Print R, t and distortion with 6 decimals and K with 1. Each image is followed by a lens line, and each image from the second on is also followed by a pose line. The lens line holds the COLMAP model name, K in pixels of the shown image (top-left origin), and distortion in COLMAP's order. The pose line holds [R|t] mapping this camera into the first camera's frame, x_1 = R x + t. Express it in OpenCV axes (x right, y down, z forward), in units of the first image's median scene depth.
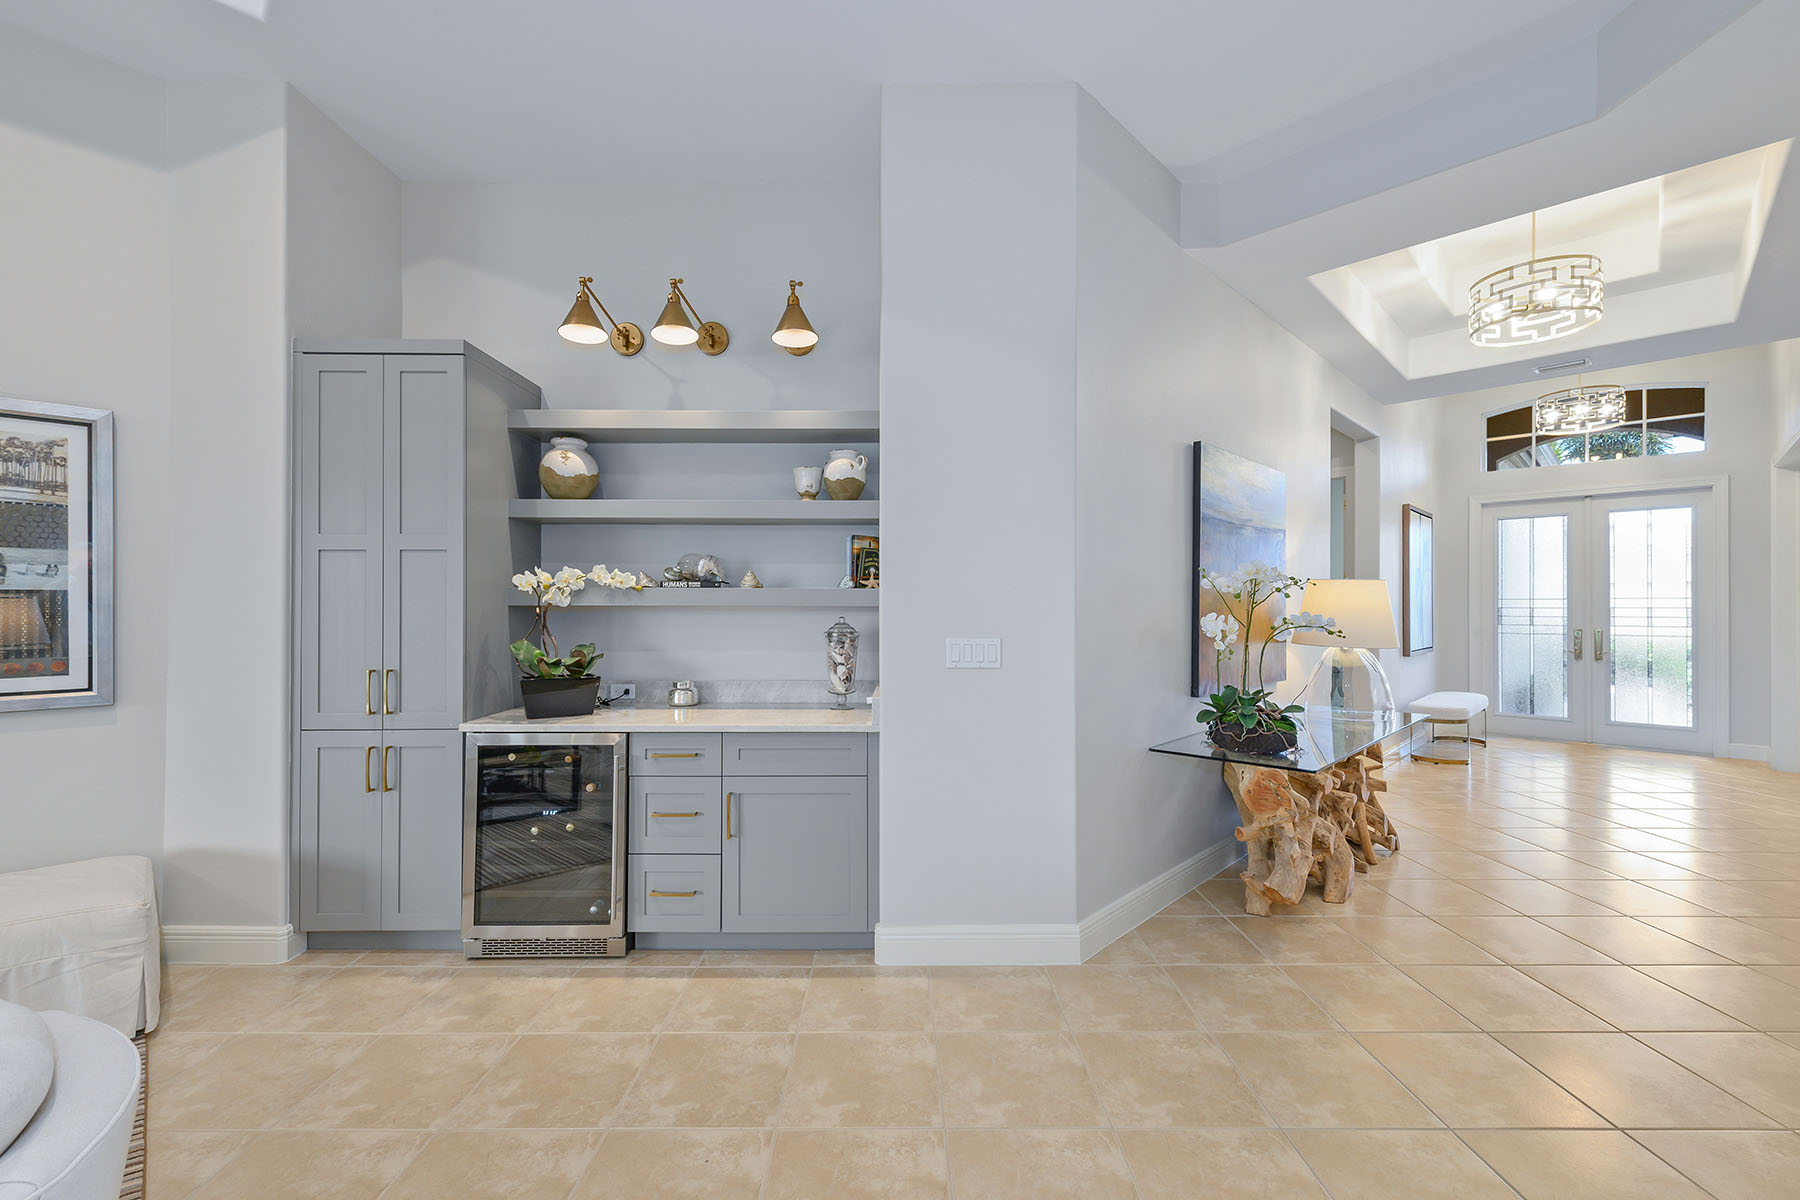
lens RADIAL K [[740.8, 0, 897.4], [0, 740.8, 614.7], [0, 0, 1]] dist [0.006871, -0.000094]
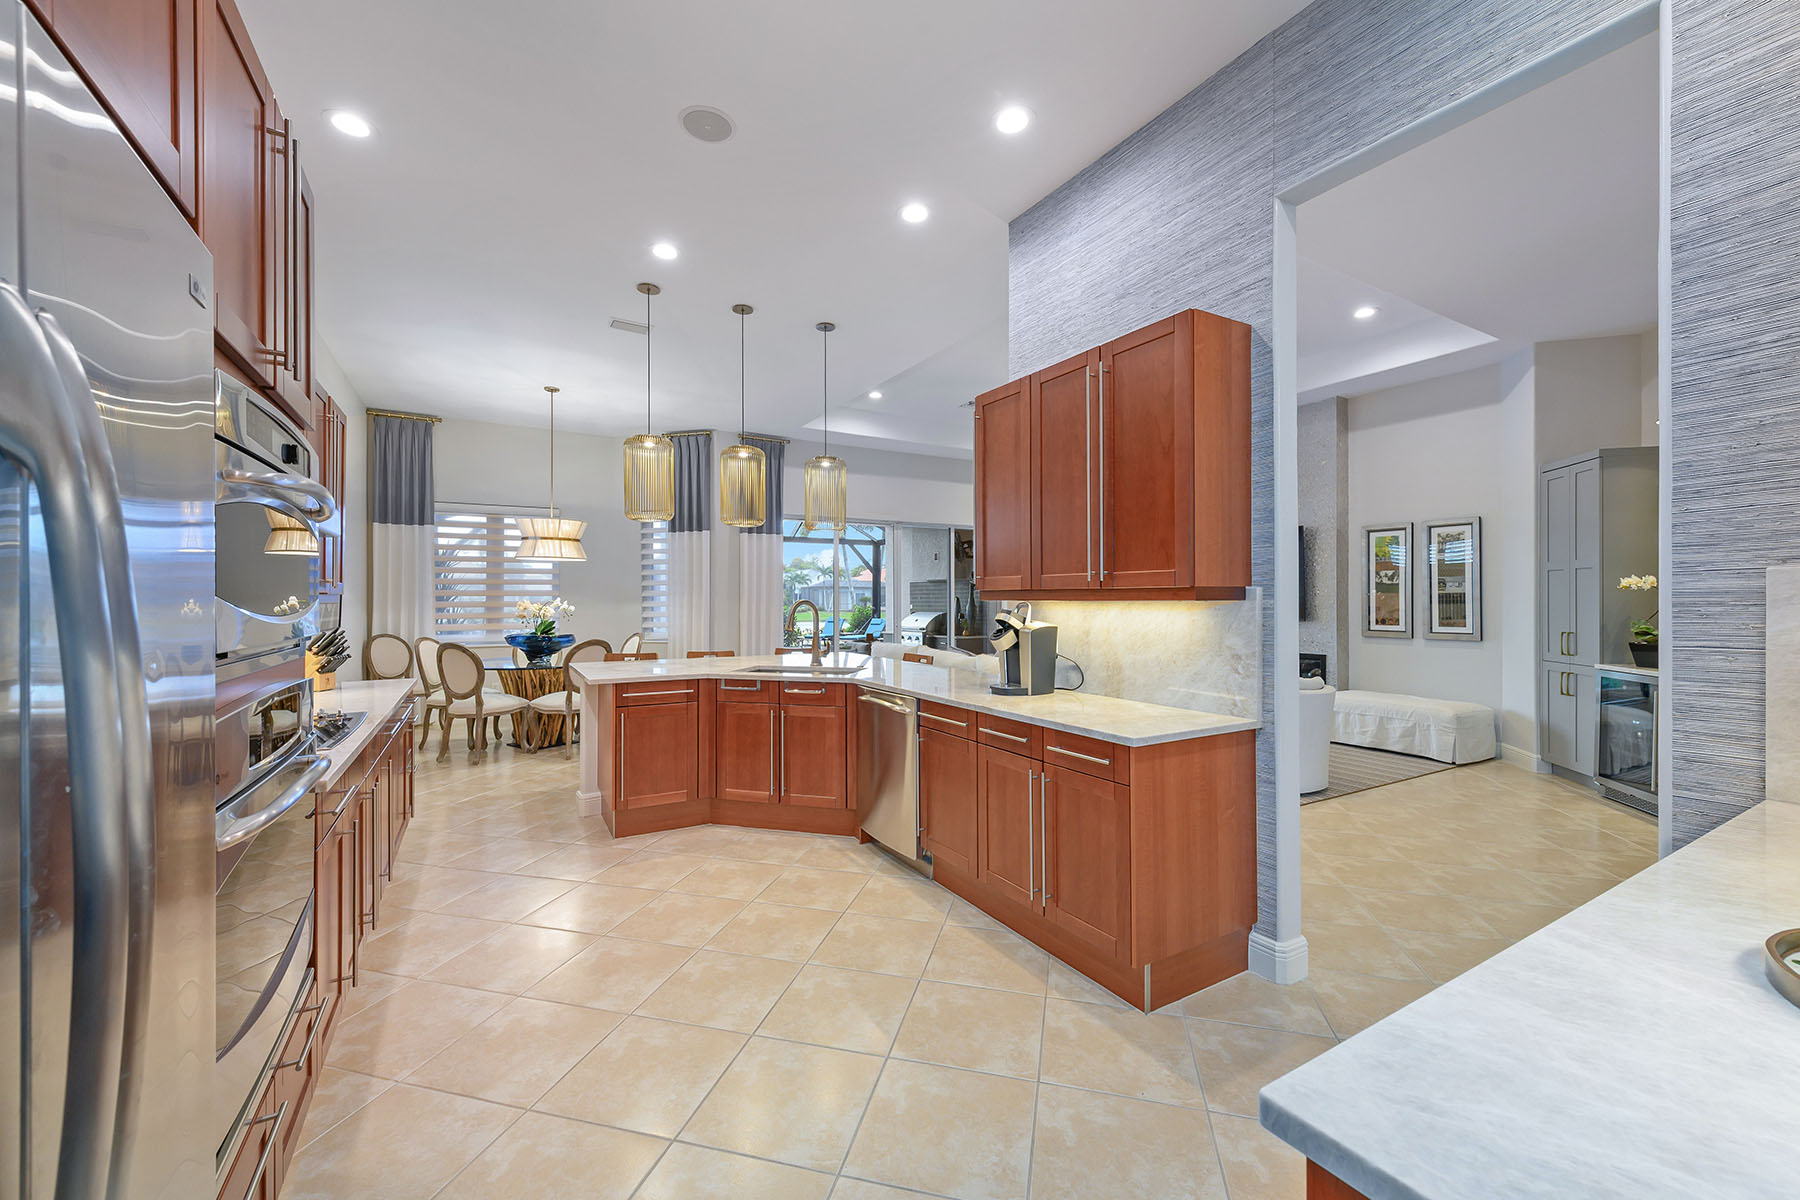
lens RADIAL K [[709.3, 0, 901.3], [0, 709.3, 605.8], [0, 0, 1]] dist [0.008054, -0.000543]
pose [[-0.247154, 0.008809, -0.968936, 1.155970], [-0.004917, 0.999934, 0.010345, -0.002684], [0.968964, 0.007321, -0.247094, -0.156566]]
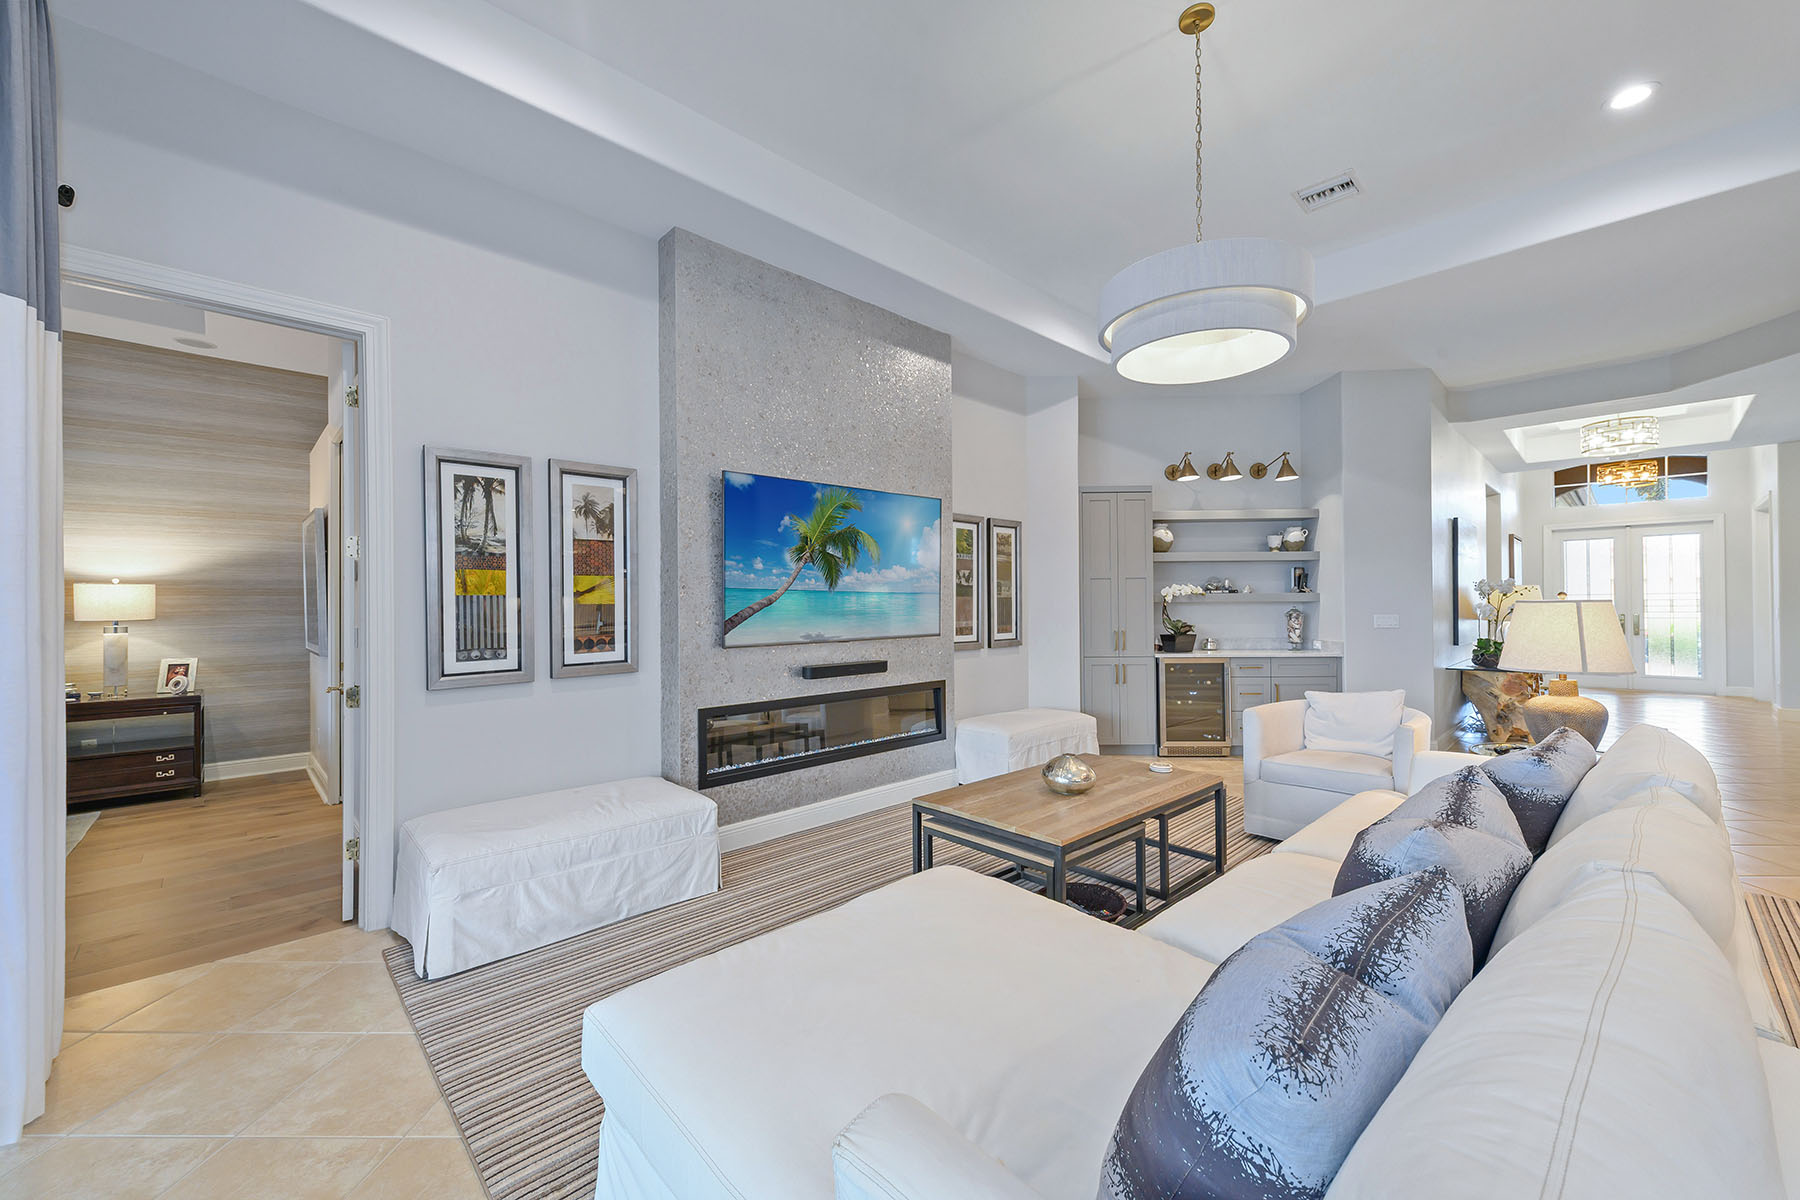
lens RADIAL K [[709.3, 0, 901.3], [0, 709.3, 605.8], [0, 0, 1]] dist [0.008054, -0.000543]
pose [[0.999851, -0.007211, -0.015679, -1.016356], [0.007098, 0.999949, -0.007225, 0.006300], [0.015730, 0.007112, 0.999851, -0.909779]]
